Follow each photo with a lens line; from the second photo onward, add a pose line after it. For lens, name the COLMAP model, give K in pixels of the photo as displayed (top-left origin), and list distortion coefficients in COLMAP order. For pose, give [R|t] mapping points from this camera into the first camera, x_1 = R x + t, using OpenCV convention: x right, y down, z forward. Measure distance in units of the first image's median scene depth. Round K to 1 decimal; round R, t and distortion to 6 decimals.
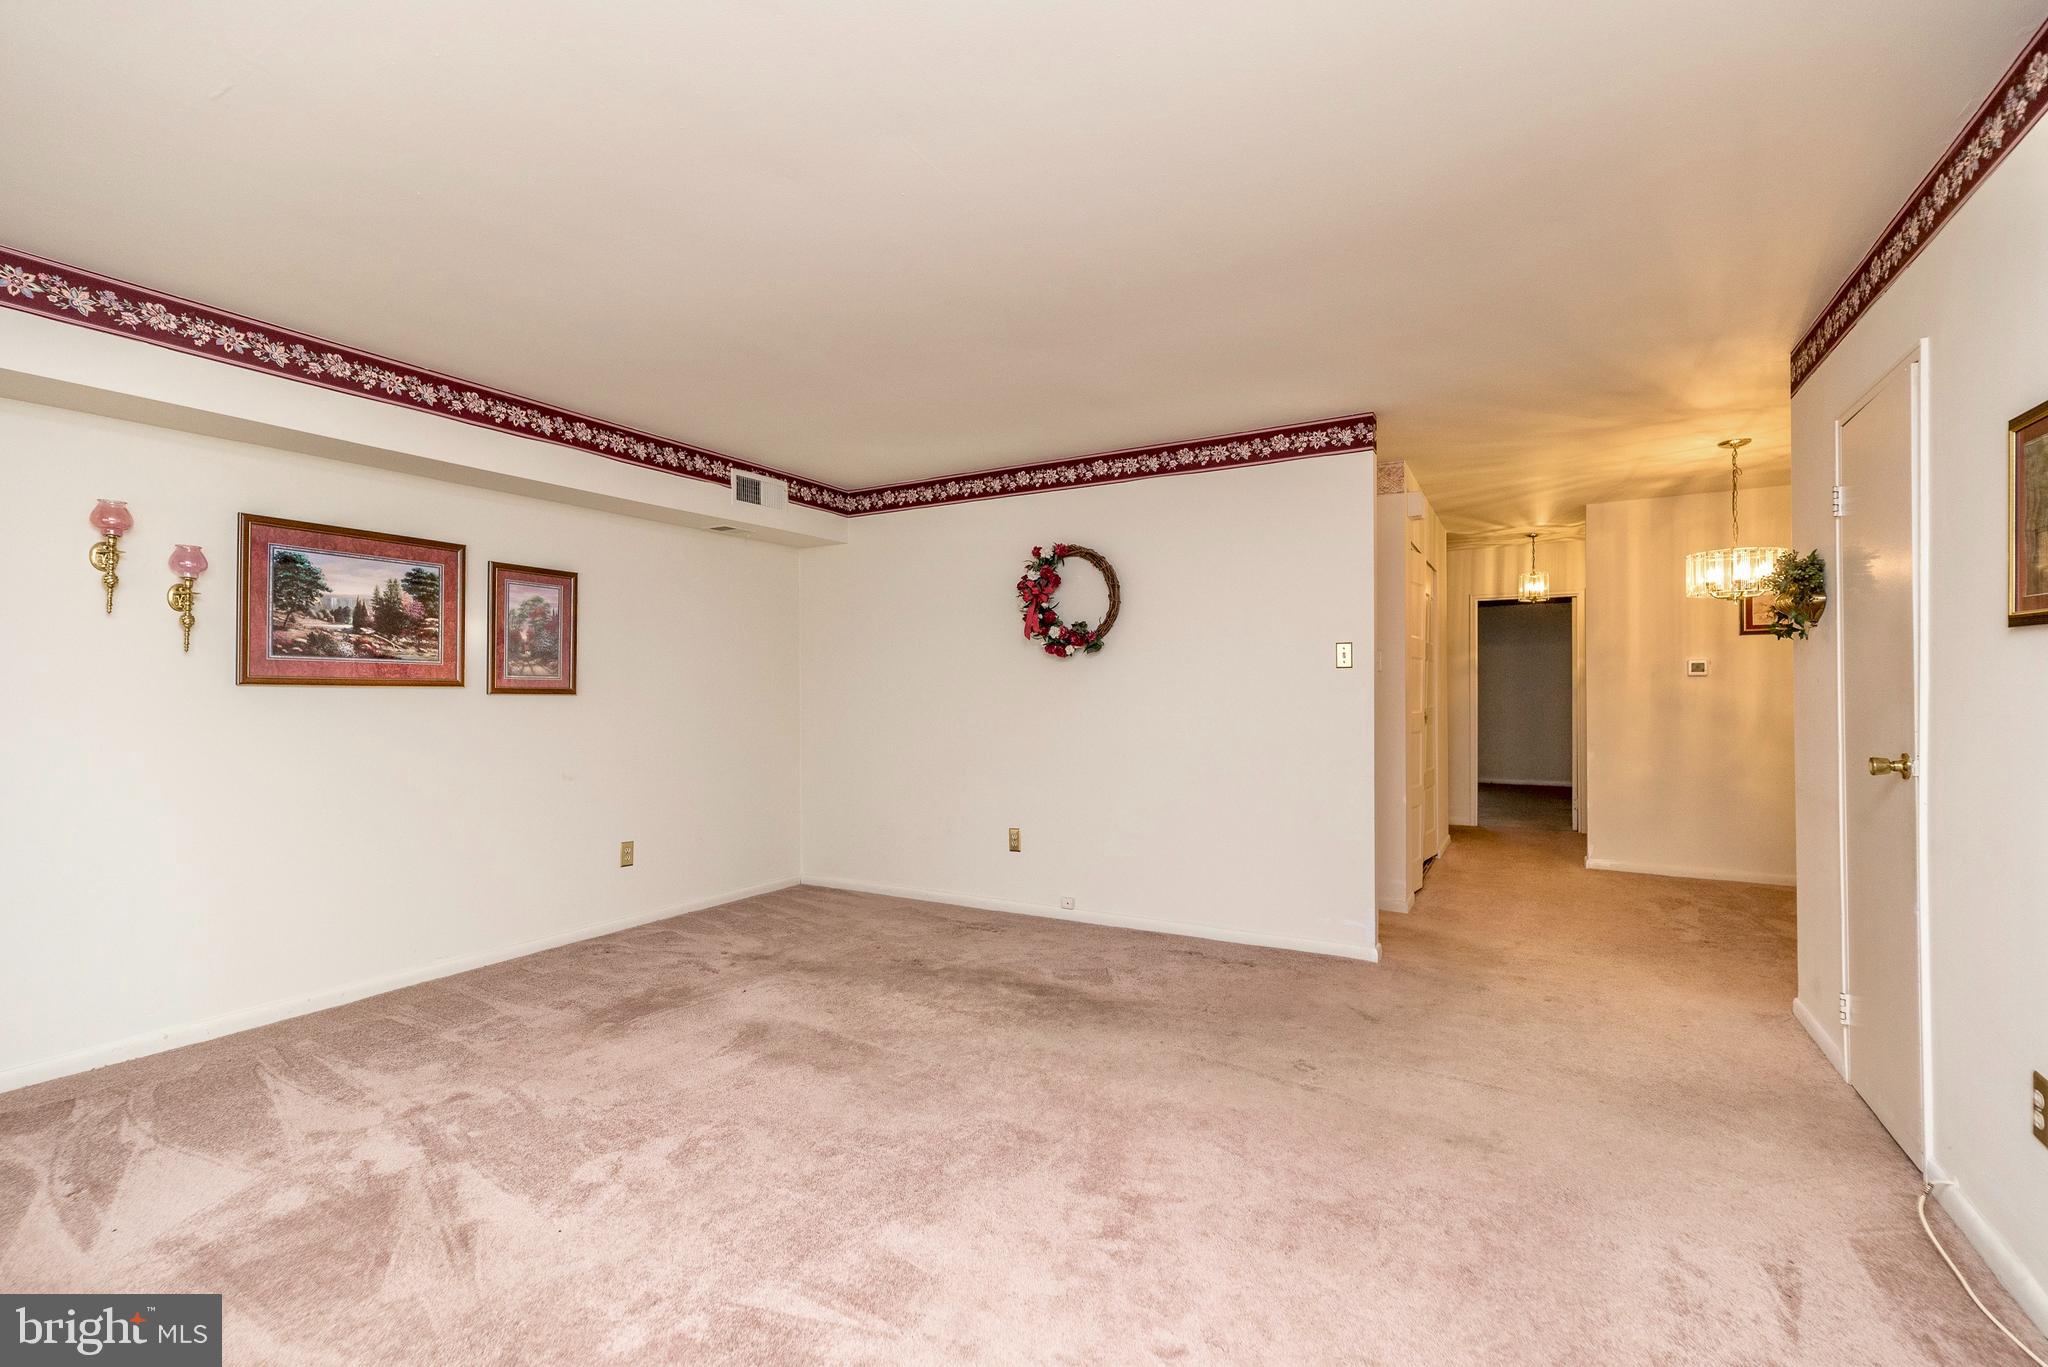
lens RADIAL K [[898.4, 0, 1034.0], [0, 898.4, 683.7], [0, 0, 1]] dist [0.004778, 0.001483]
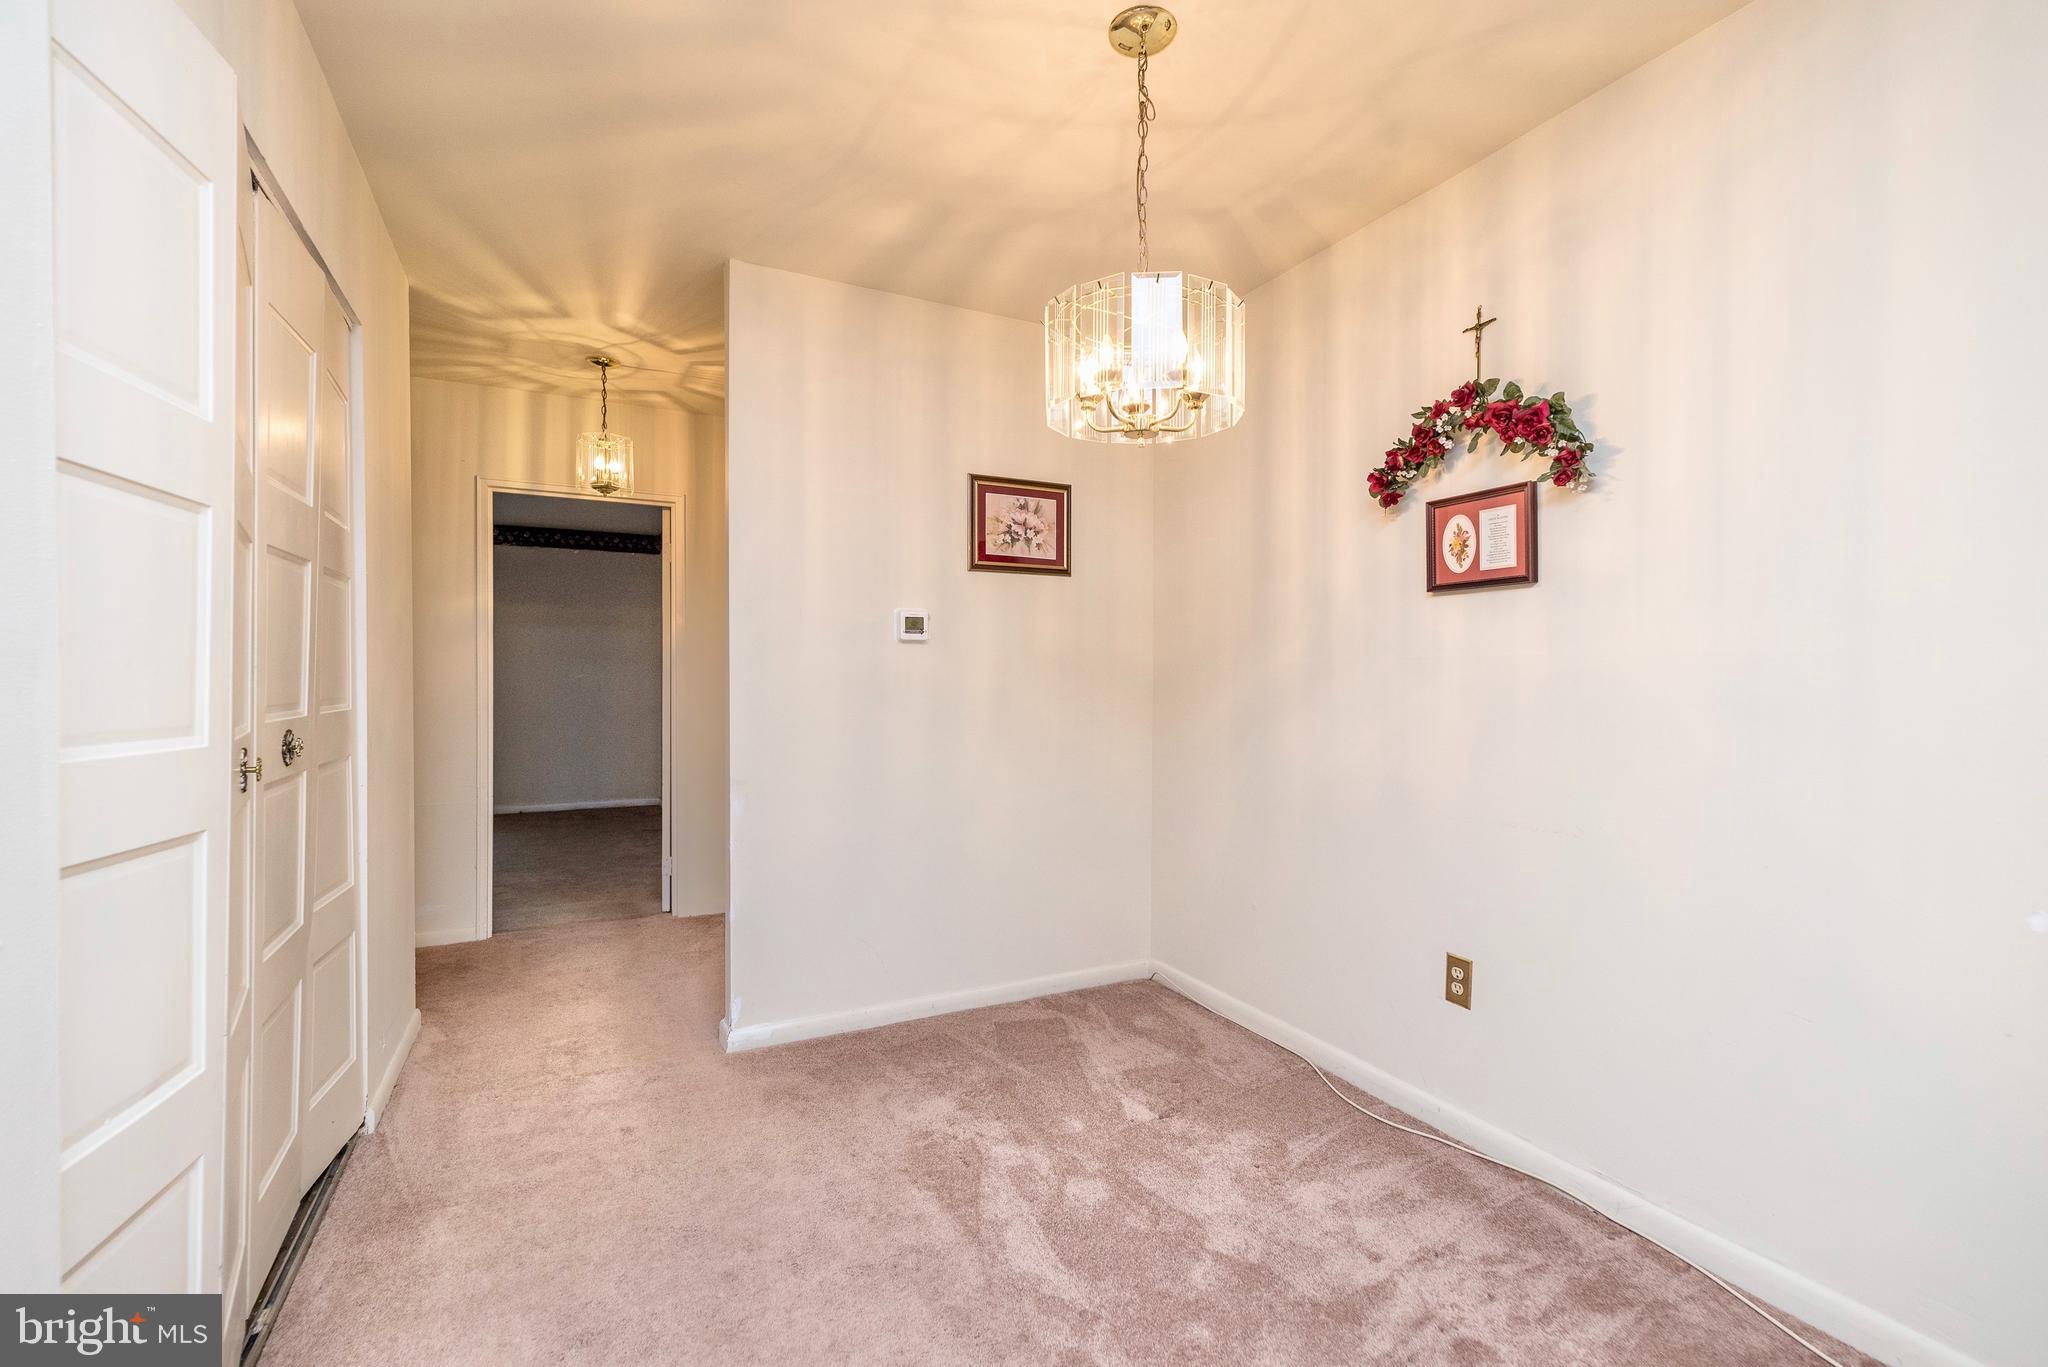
lens RADIAL K [[898.4, 0, 1028.9], [0, 898.4, 688.9], [0, 0, 1]] dist [0.004778, 0.001483]
pose [[0.548615, -0.005661, 0.836056, 0.463584], [-0.014150, 0.999771, 0.016055, 0.015282], [-0.835956, -0.020638, 0.548409, 0.921143]]
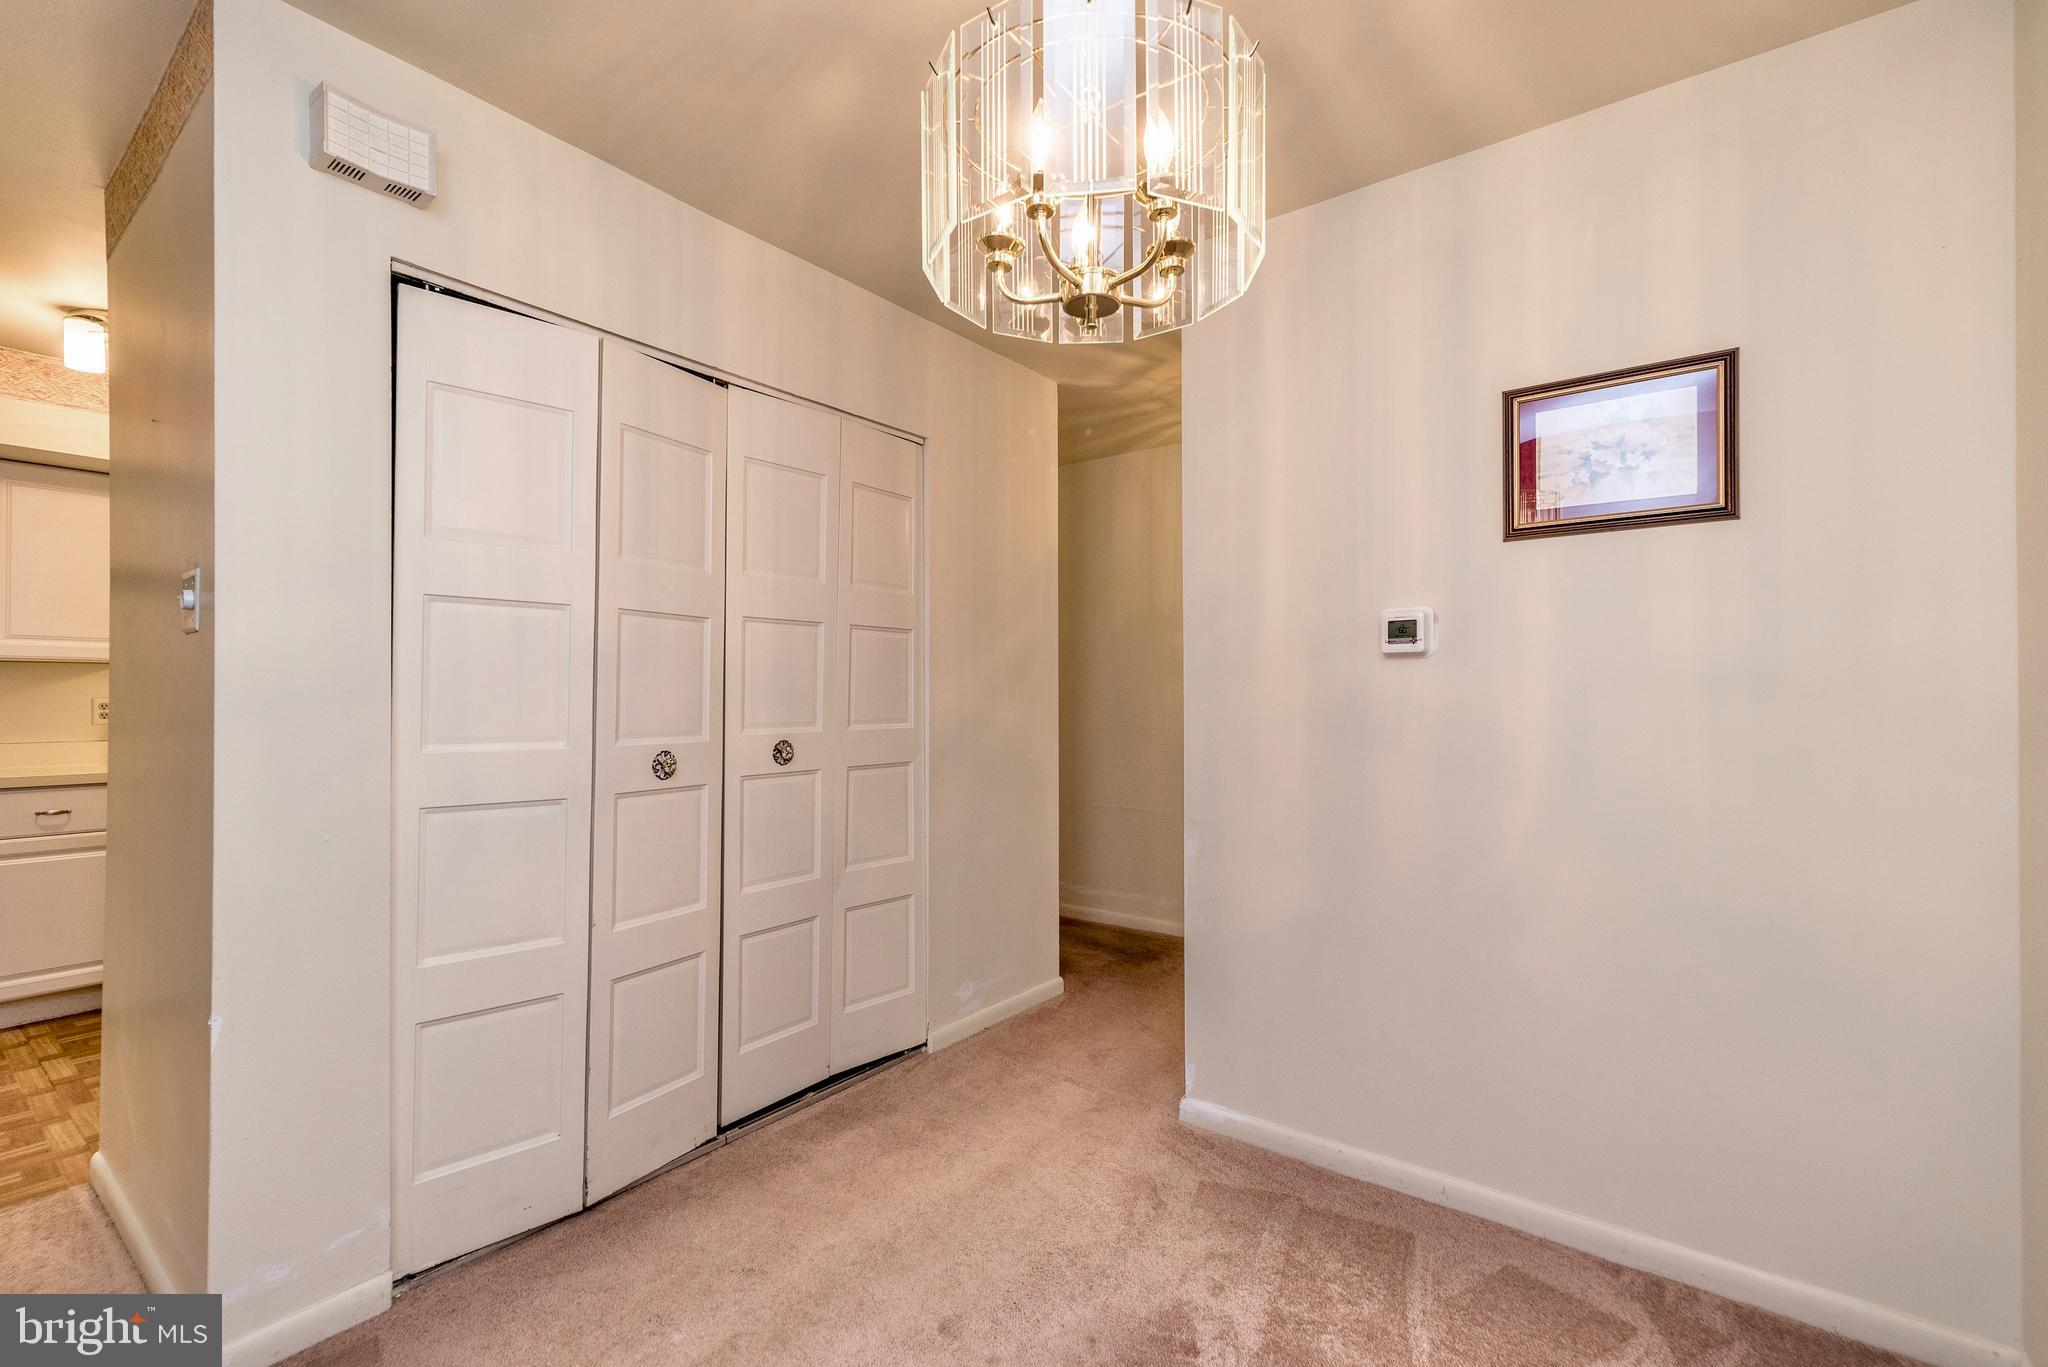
lens RADIAL K [[898.4, 0, 1023.5], [0, 898.4, 688.5], [0, 0, 1]] dist [0.004778, 0.001483]
pose [[0.990751, 0.004080, -0.135628, 0.895475], [-0.003682, 0.999988, 0.003183, 0.008197], [0.135639, -0.002654, 0.990755, 0.855000]]
